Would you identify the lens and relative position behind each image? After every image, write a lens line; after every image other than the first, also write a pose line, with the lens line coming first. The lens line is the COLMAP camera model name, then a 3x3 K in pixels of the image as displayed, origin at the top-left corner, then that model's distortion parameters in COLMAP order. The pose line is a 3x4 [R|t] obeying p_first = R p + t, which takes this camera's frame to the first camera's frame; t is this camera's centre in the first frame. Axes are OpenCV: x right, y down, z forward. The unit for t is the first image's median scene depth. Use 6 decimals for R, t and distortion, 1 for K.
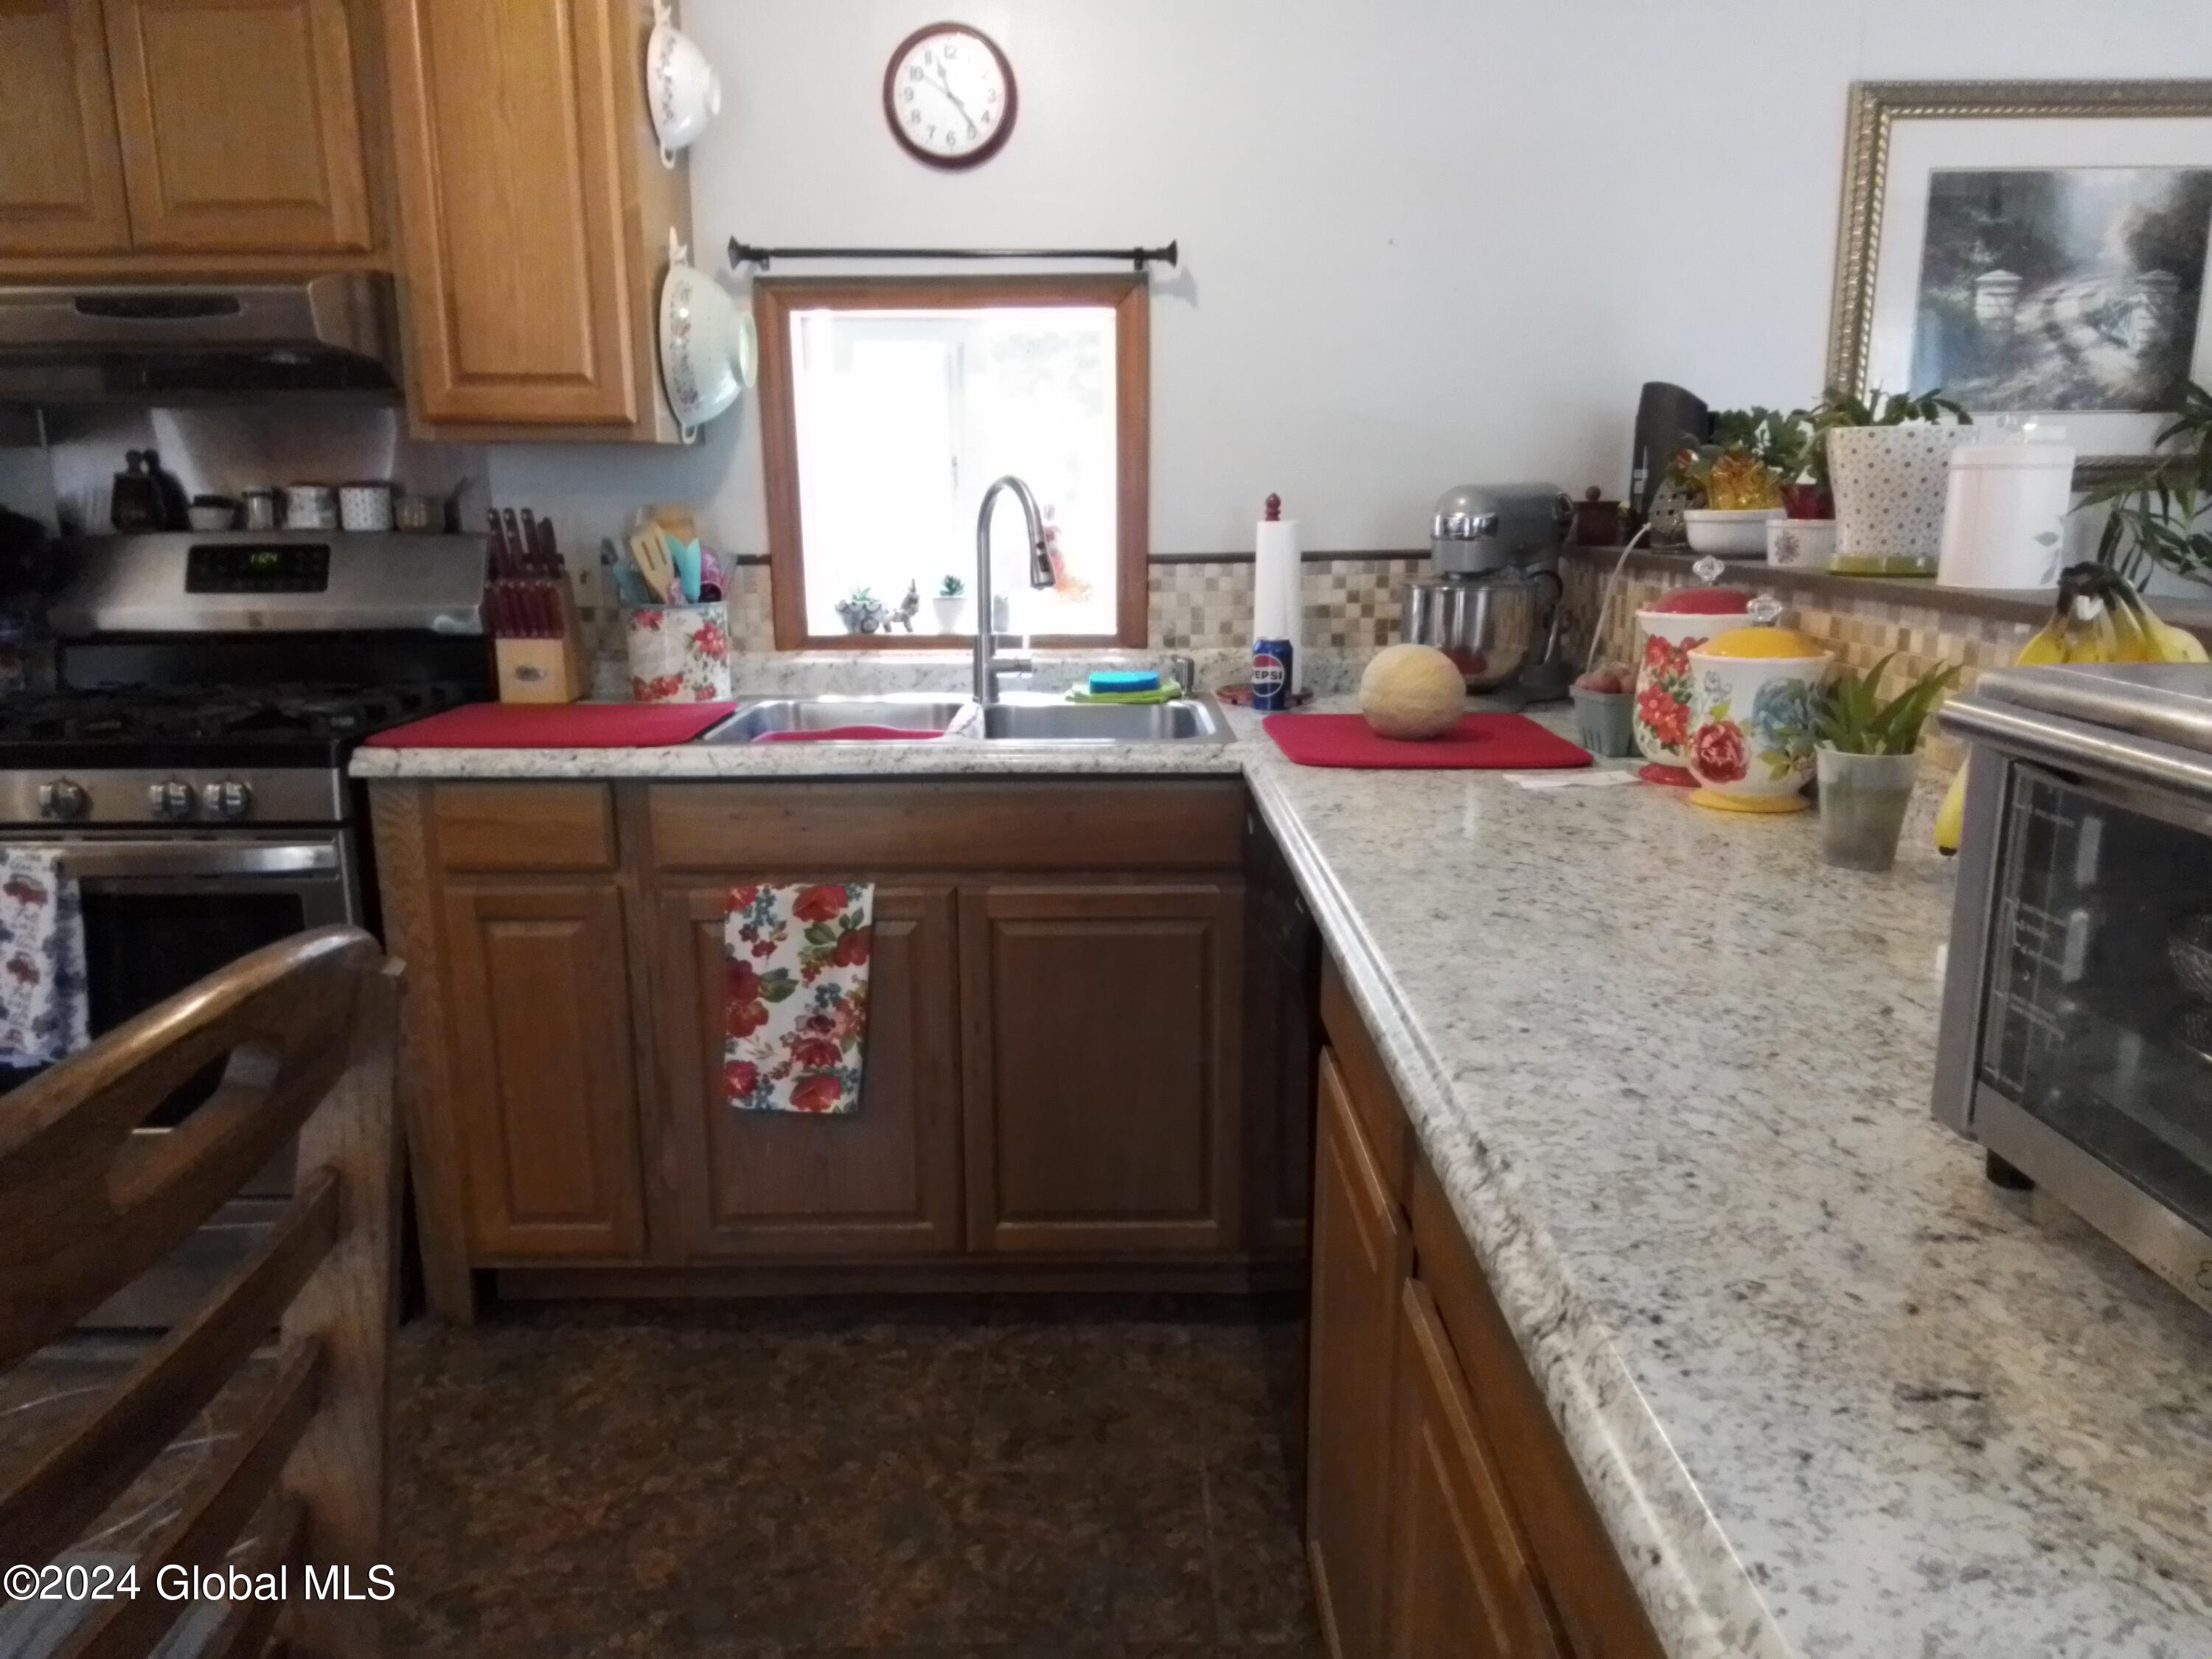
lens RADIAL K [[1552.3, 0, 1108.1], [0, 1552.3, 842.3], [0, 0, 1]] dist [0.046656, -0.052421]
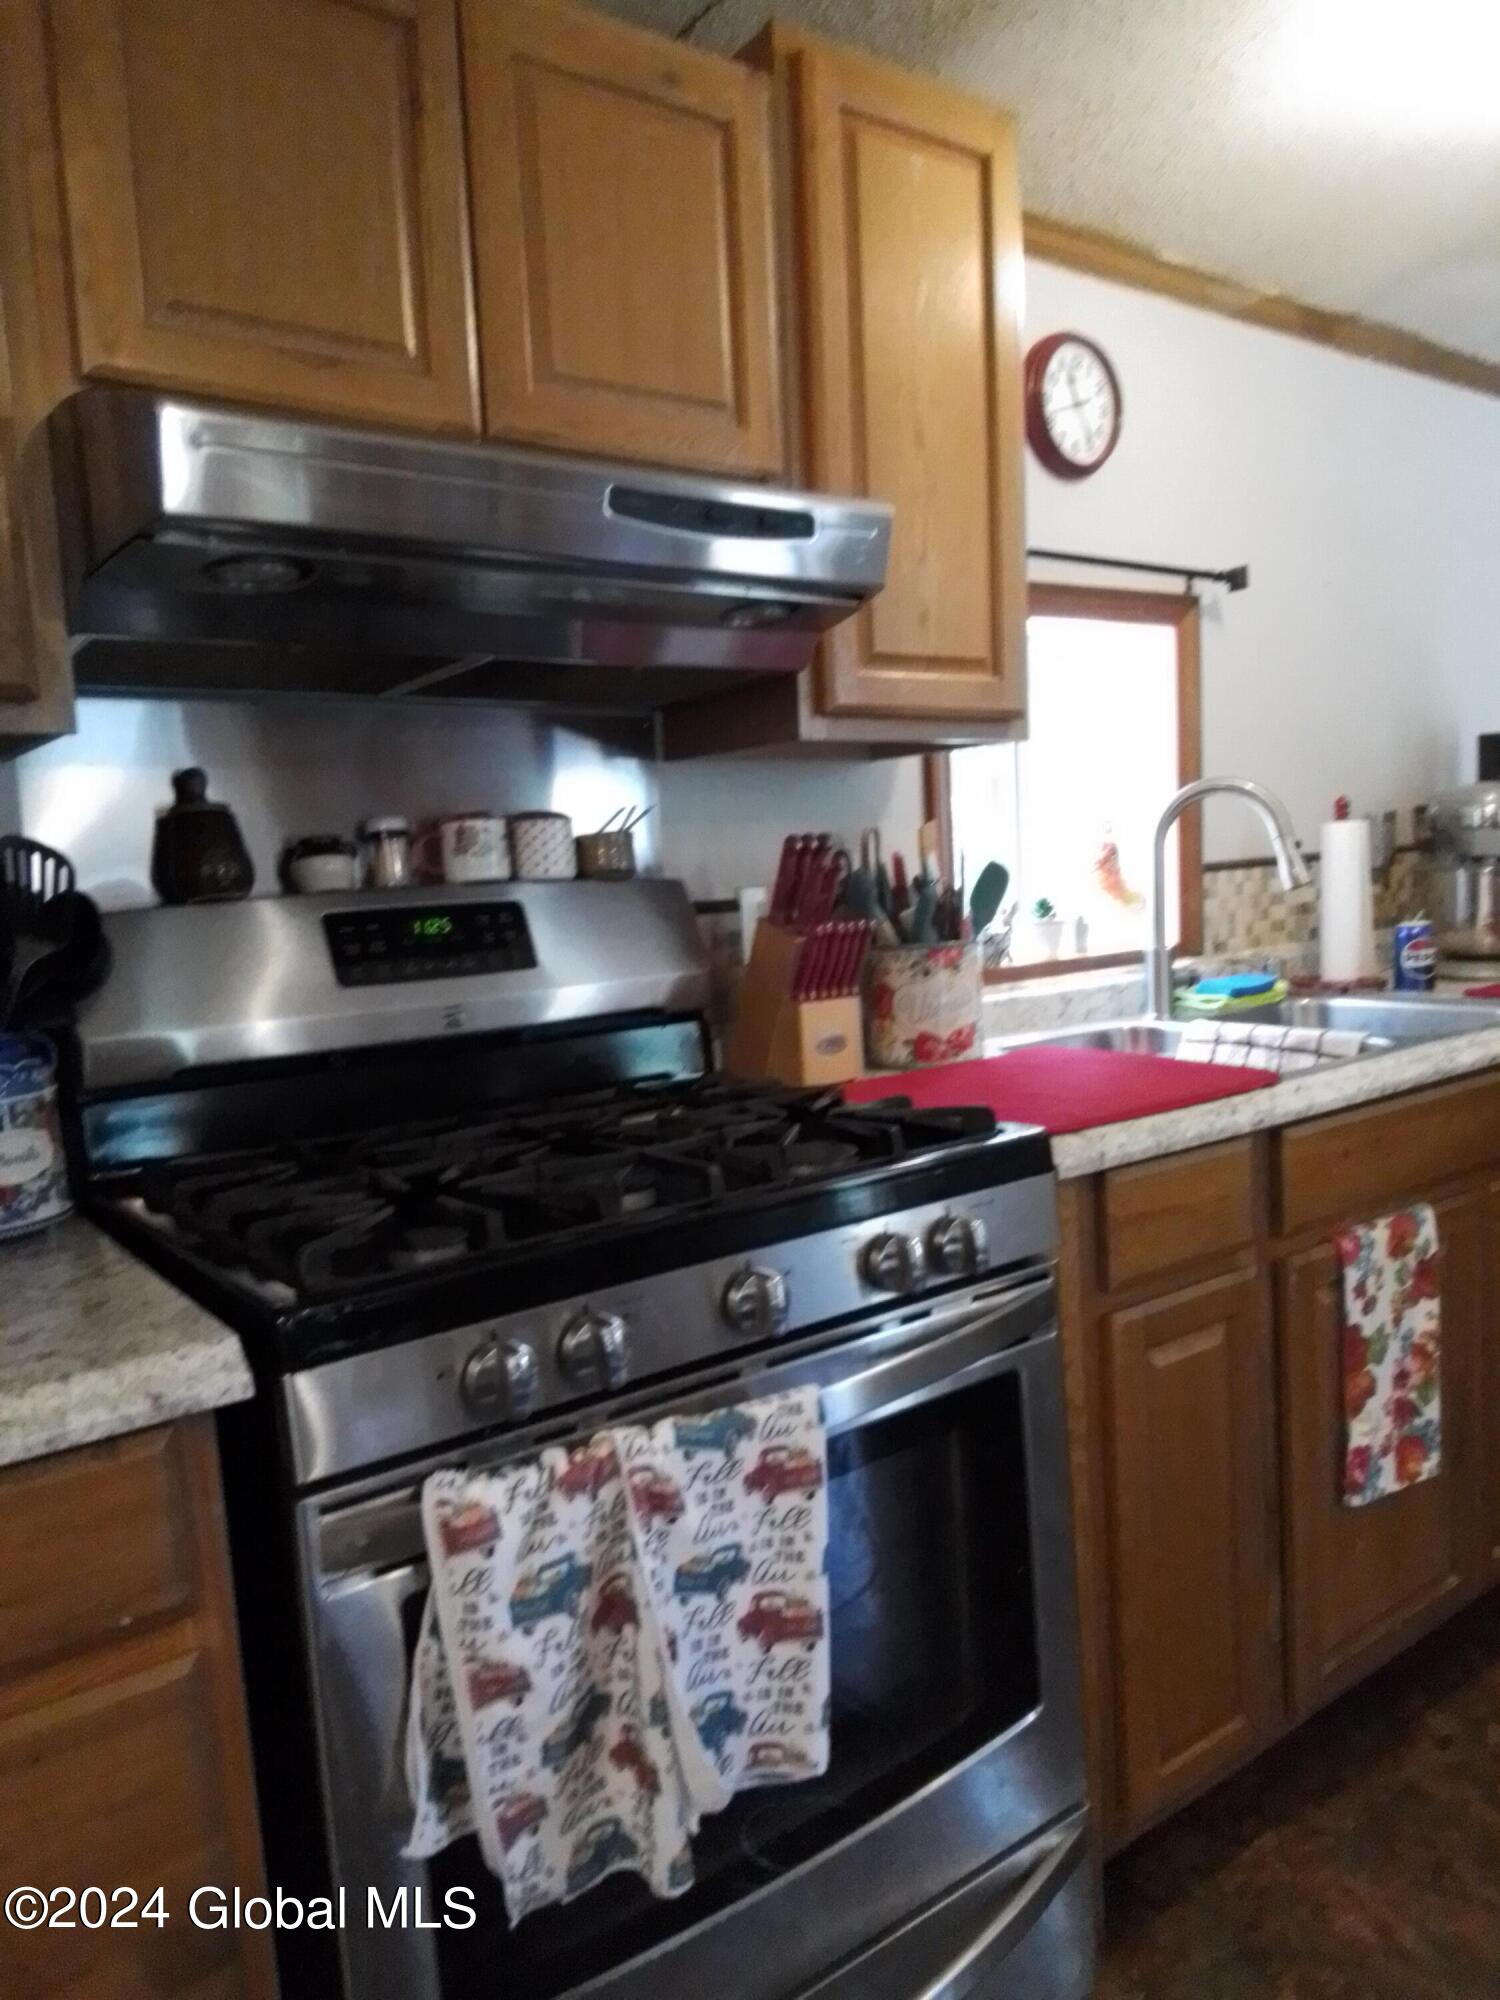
lens RADIAL K [[1403.5, 0, 698.5], [0, 1403.5, 1026.2], [0, 0, 1]] dist [0.046656, -0.052421]
pose [[0.806665, -0.108548, 0.580956, -0.935951], [0.182273, 0.980765, -0.069839, -0.092143], [-0.562200, 0.162229, 0.810933, 0.546471]]
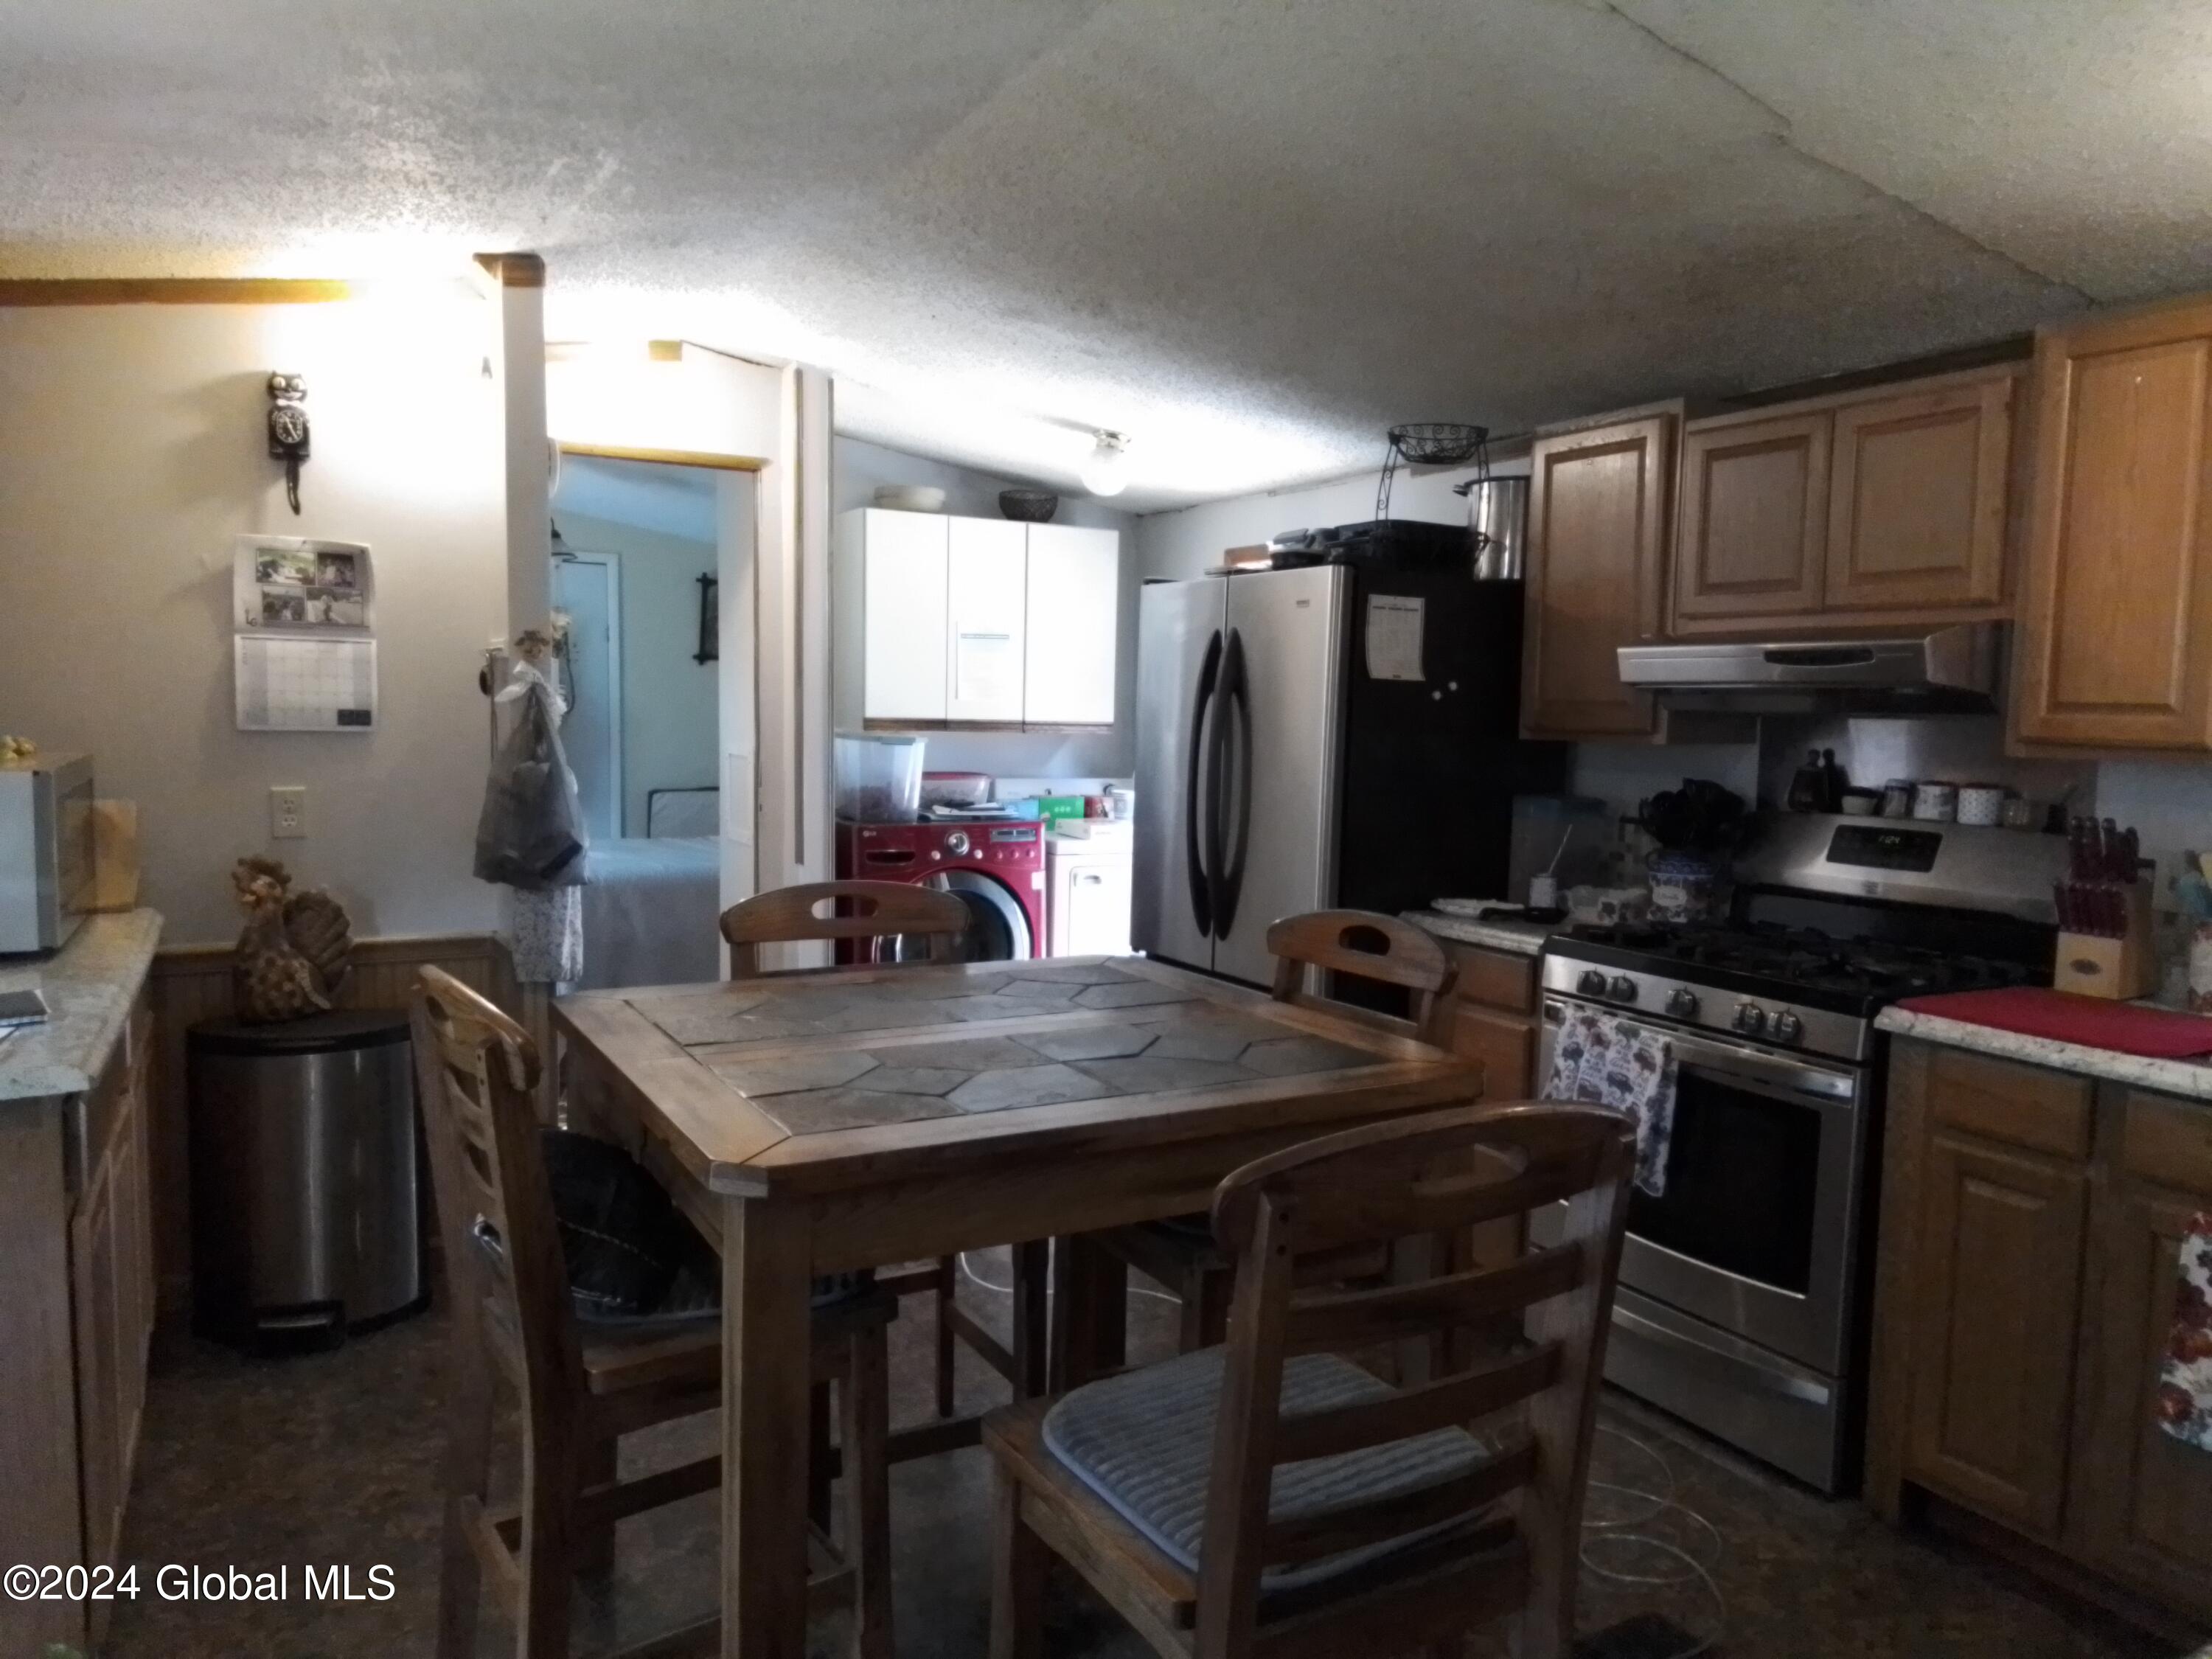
lens RADIAL K [[1552.3, 0, 1109.9], [0, 1552.3, 827.9], [0, 0, 1]] dist [0.046656, -0.052421]
pose [[0.477341, 0.085929, -0.874507, 0.279539], [-0.218675, 0.975514, -0.023508, -0.033607], [0.851074, 0.202454, 0.484444, -0.130183]]
